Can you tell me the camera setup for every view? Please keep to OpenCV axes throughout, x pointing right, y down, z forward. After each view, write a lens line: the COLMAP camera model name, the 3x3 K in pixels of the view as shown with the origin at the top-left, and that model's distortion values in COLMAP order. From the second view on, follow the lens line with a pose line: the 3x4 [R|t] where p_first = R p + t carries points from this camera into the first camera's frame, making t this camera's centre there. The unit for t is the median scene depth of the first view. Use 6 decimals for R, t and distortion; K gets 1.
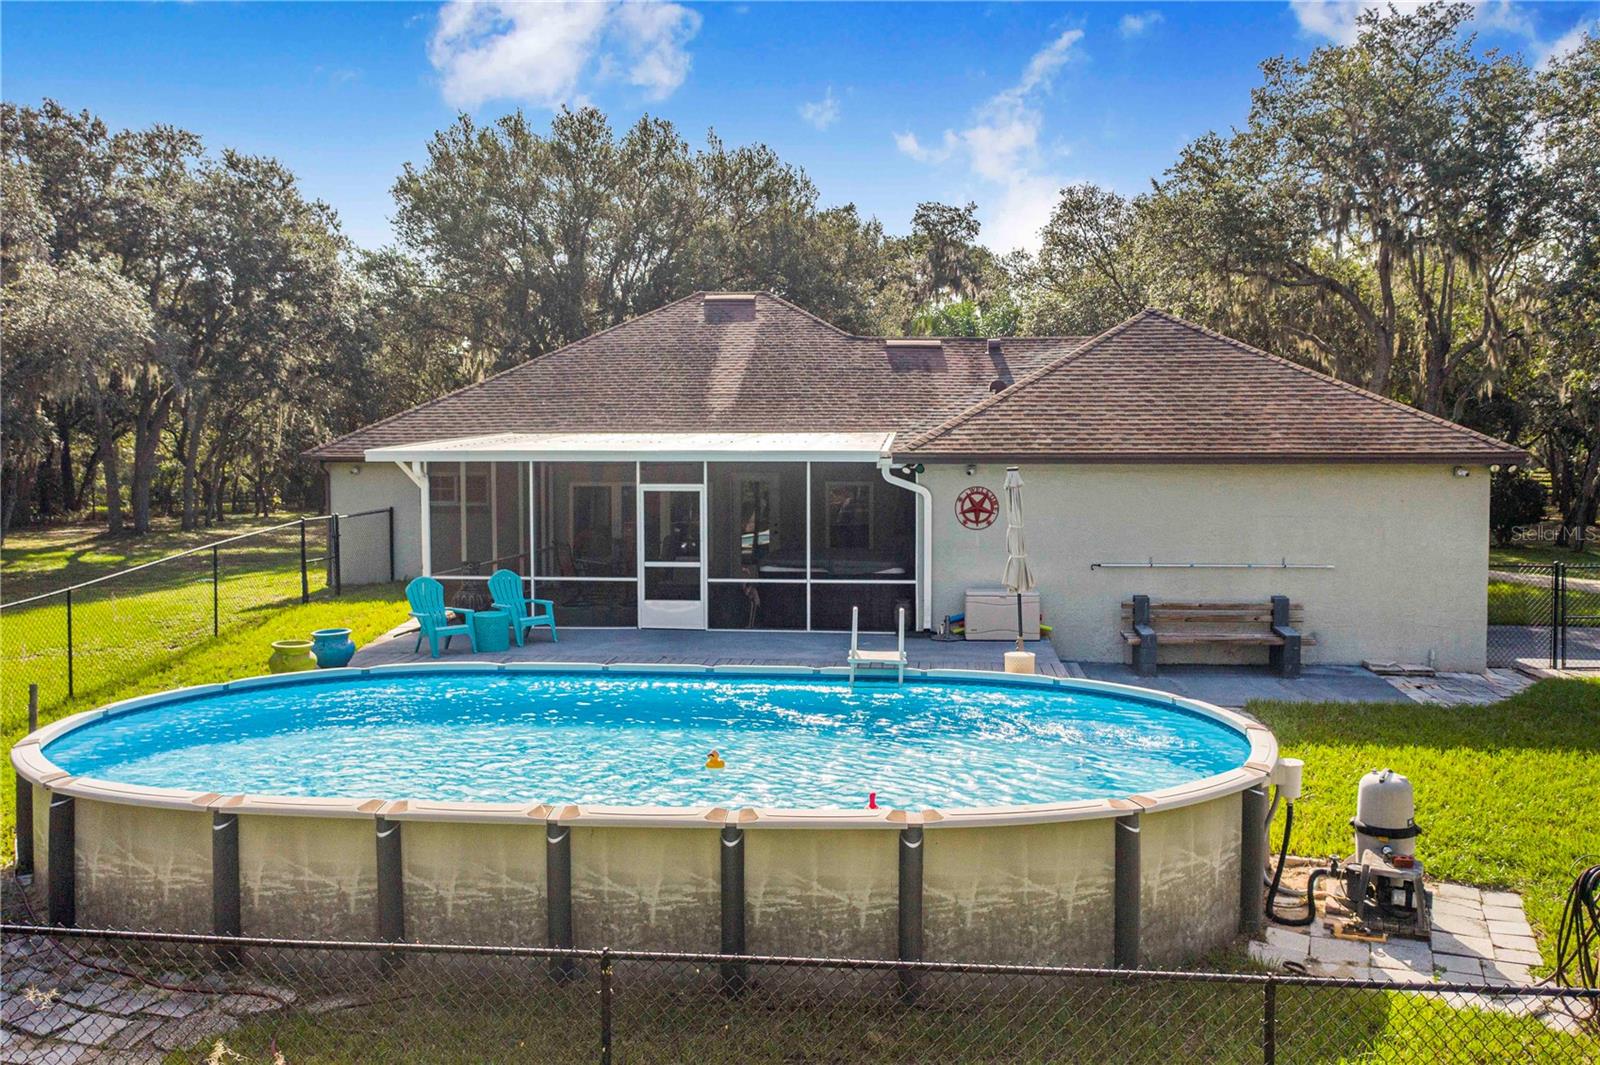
lens RADIAL K [[1298.5, 0, 825.1], [0, 1298.5, 484.1], [0, 0, 1]] dist [-0.021345, -0.000367]
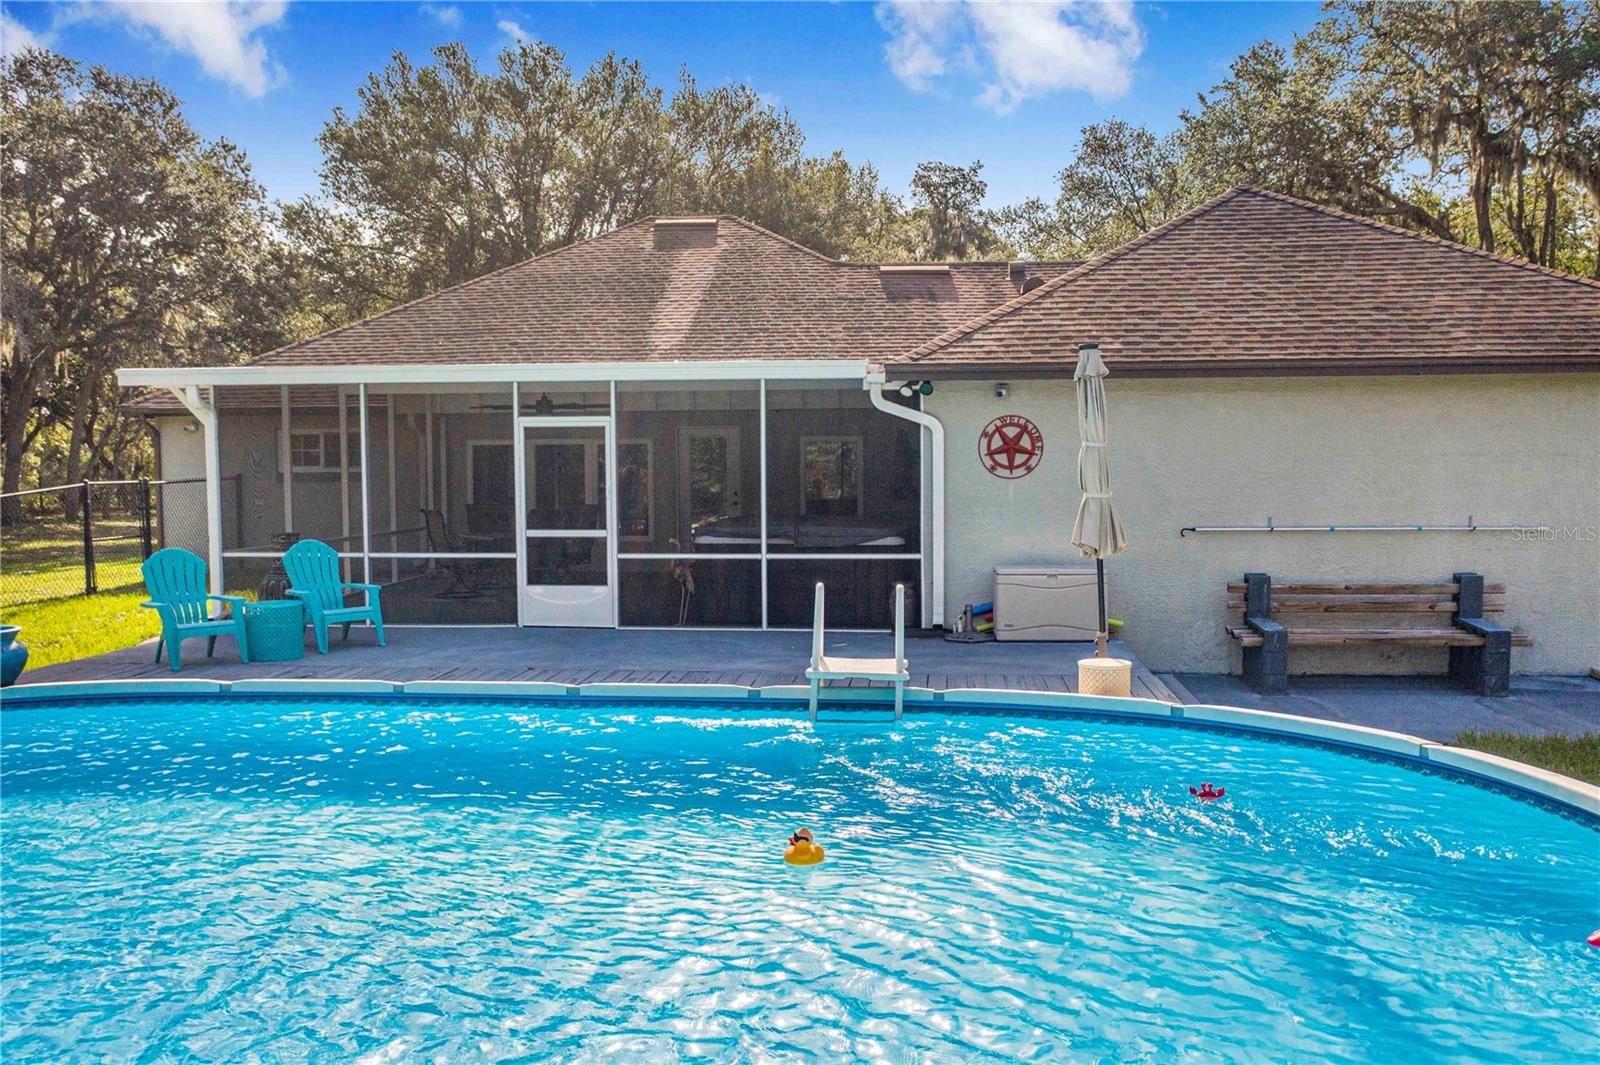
lens RADIAL K [[1298.5, 0, 797.9], [0, 1298.5, 531.3], [0, 0, 1]] dist [-0.021345, -0.000367]
pose [[0.999765, -0.006335, -0.020709, 0.019154], [0.006981, 0.999487, 0.031243, 0.039859], [0.020500, -0.031380, 0.999297, 0.312937]]
